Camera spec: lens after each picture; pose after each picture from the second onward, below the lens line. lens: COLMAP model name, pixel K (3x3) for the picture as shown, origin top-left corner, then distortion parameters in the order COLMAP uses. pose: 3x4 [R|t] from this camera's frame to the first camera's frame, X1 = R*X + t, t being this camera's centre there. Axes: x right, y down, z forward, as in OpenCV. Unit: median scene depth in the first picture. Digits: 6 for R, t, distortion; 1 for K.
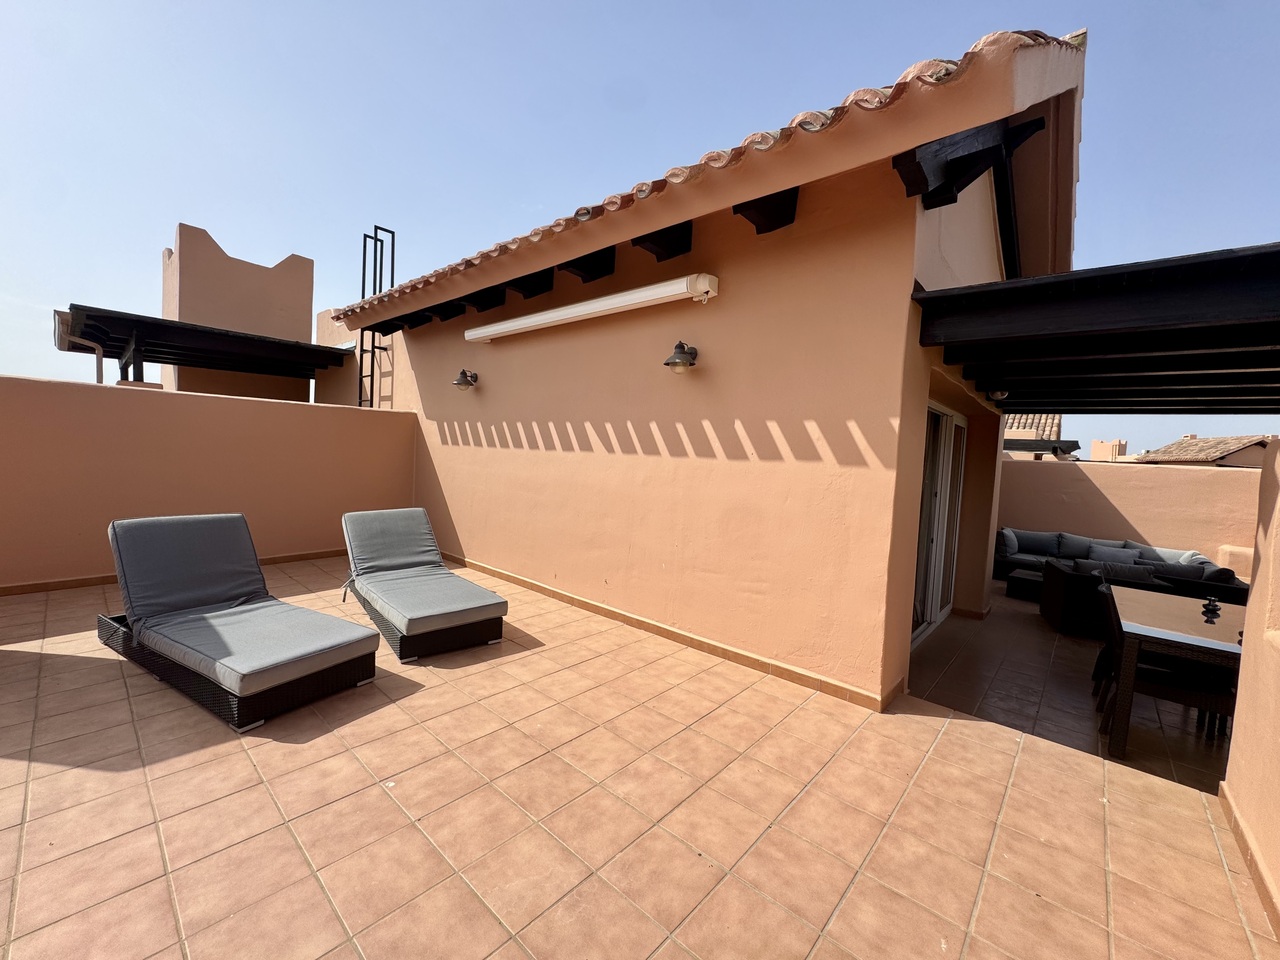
lens RADIAL K [[509.1, 0, 640.0], [0, 509.1, 480.0], [0, 0, 1]] dist [-0.002253, 0.000036]
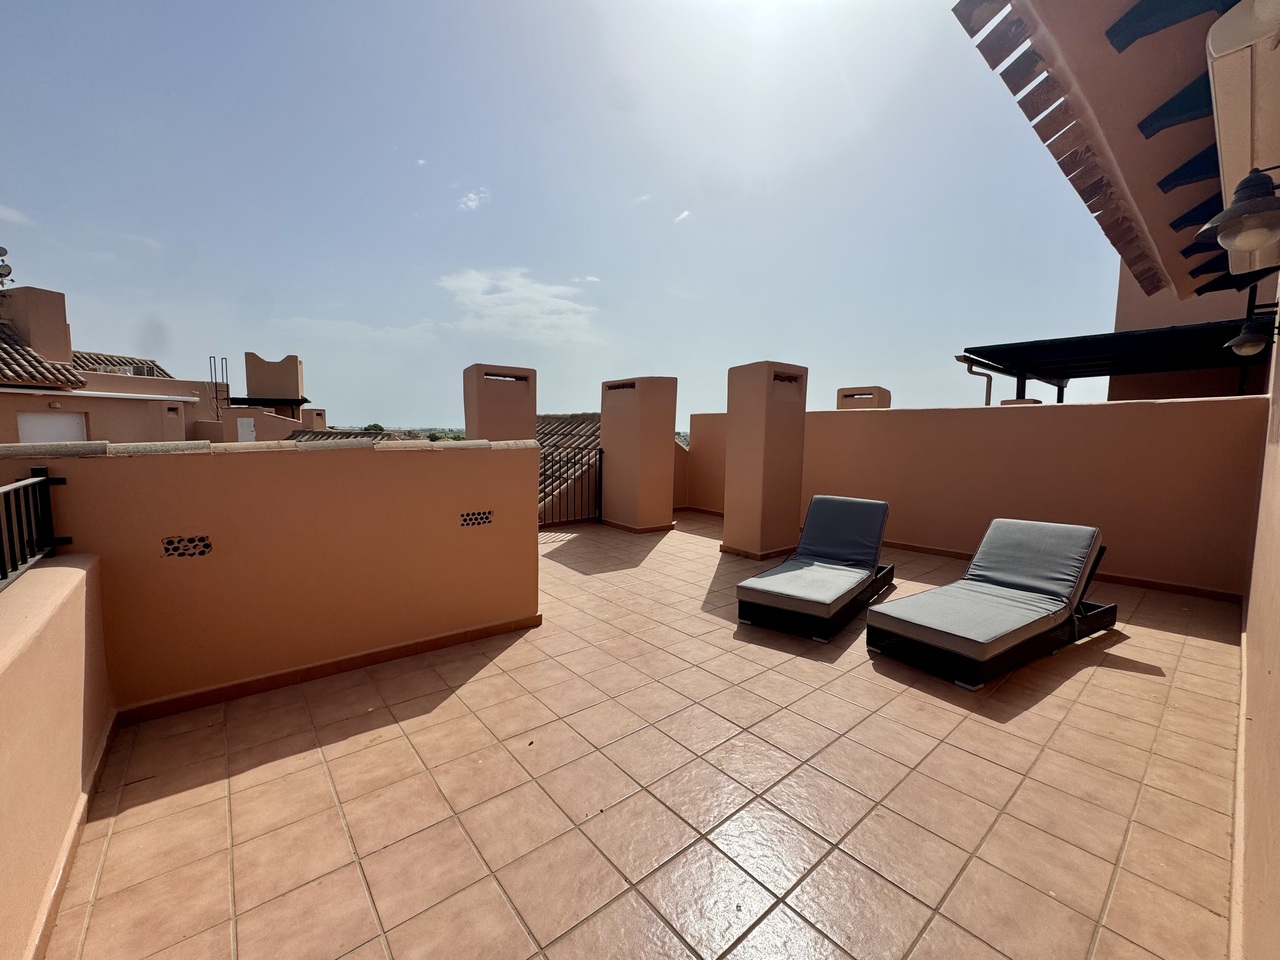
lens RADIAL K [[509.1, 0, 640.0], [0, 509.1, 480.0], [0, 0, 1]] dist [-0.002253, 0.000036]
pose [[-0.143387, 0.037876, -0.988942, 0.637860], [-0.070802, 0.996314, 0.048424, -0.007217], [0.987131, 0.076962, -0.140177, 0.660081]]
